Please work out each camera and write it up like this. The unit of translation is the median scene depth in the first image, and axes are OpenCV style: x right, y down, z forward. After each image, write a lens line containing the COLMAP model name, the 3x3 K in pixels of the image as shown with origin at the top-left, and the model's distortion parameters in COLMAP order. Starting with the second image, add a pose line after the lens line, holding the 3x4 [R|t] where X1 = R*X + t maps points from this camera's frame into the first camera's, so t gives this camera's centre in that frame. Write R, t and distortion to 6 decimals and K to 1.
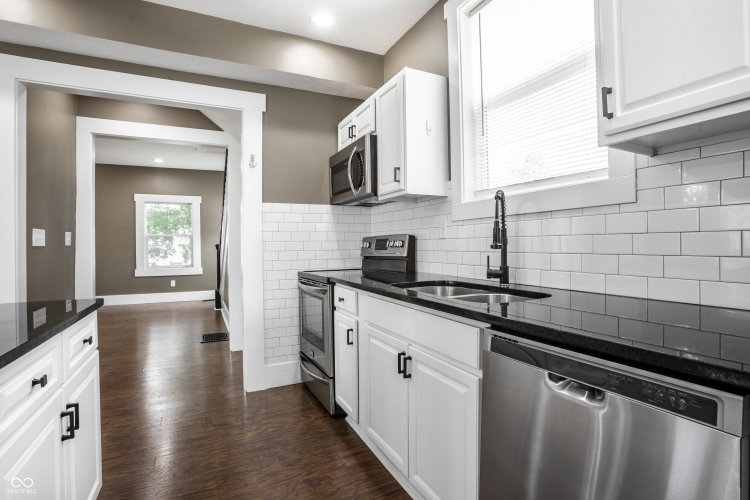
lens RADIAL K [[376.4, 0, 370.5], [0, 376.4, 246.0], [0, 0, 1]] dist [-0.052061, 0.007348]
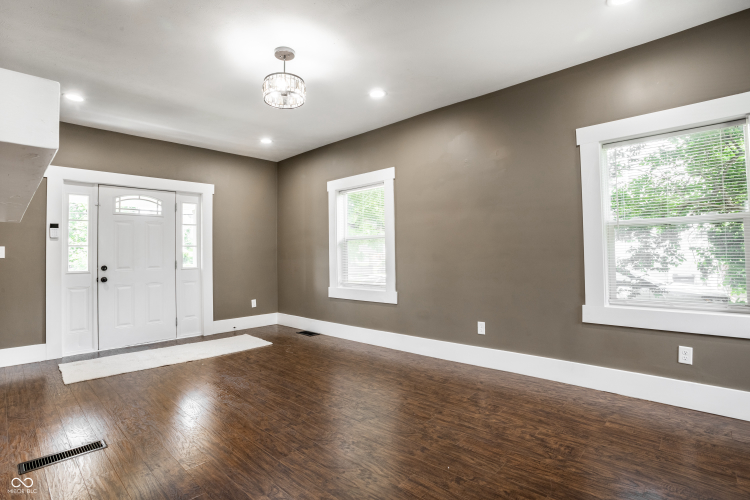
lens RADIAL K [[376.4, 0, 375.9], [0, 376.4, 245.6], [0, 0, 1]] dist [-0.052061, 0.007348]
pose [[0.382889, -0.025454, -0.923444, -0.219917], [0.010564, 0.999676, -0.023175, 0.002147], [0.923734, -0.000882, 0.383034, 0.404352]]
